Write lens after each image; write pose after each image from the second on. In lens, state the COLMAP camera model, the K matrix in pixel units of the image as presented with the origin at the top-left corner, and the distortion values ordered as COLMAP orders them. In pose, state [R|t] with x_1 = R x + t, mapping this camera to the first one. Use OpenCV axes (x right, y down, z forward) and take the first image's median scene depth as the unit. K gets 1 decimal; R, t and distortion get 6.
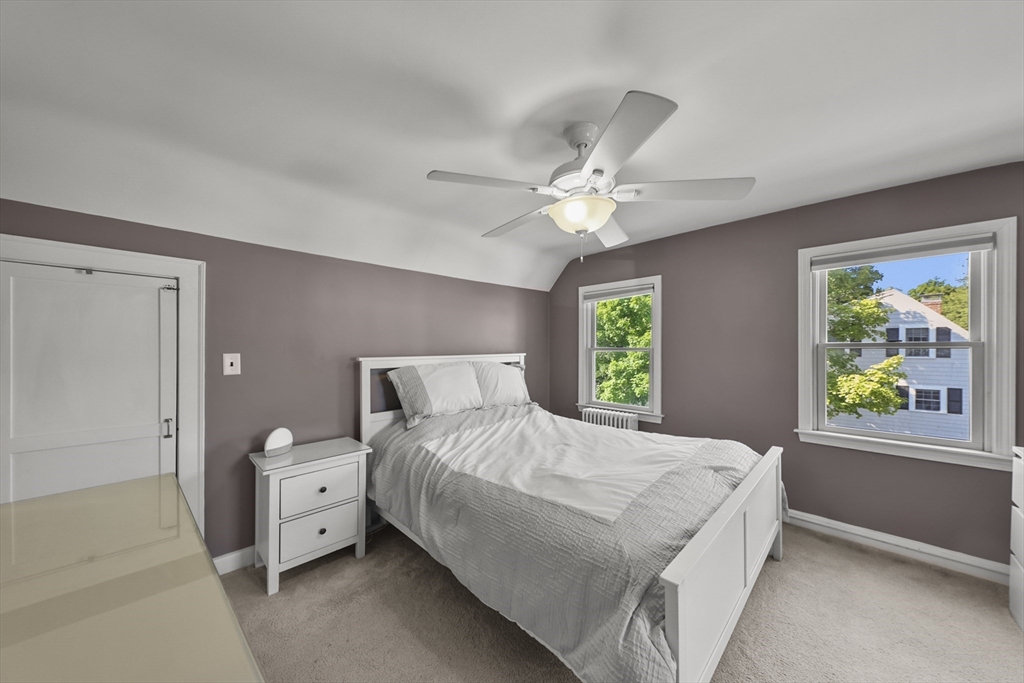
lens RADIAL K [[349.2, 0, 513.2], [0, 349.2, 346.0], [0, 0, 1]] dist [0.000112, -0.000007]
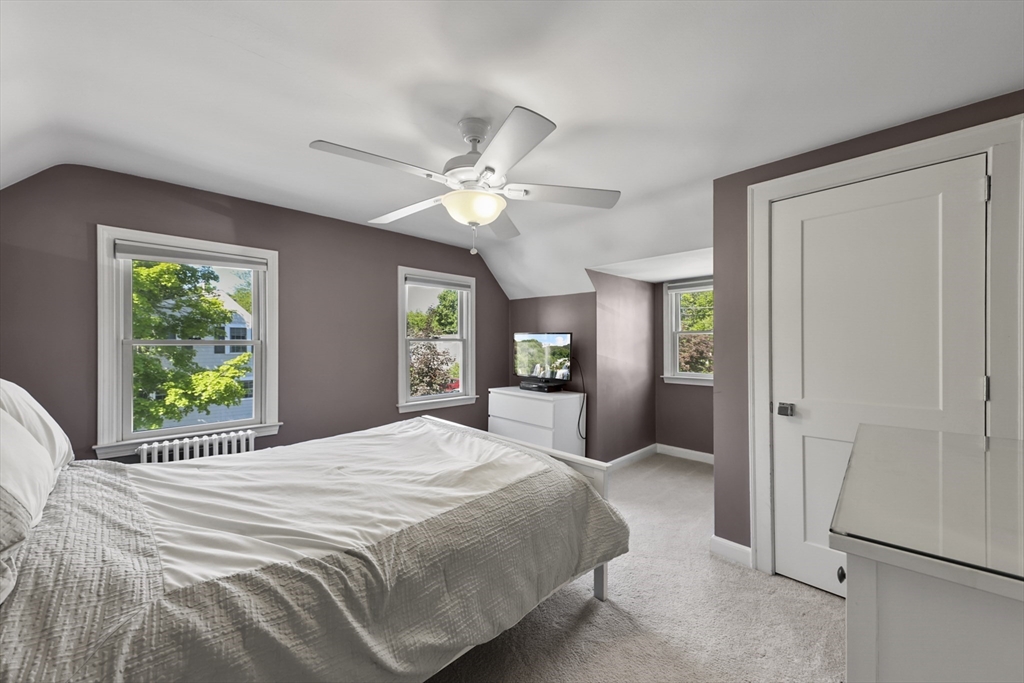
lens RADIAL K [[378.7, 0, 515.5], [0, 378.7, 345.0], [0, 0, 1]] dist [0.014985, -0.000024]
pose [[0.021472, 0.001275, 0.999769, -0.608299], [-0.004514, 0.999989, -0.001179, 0.017963], [-0.999759, -0.004488, 0.021478, 0.569704]]
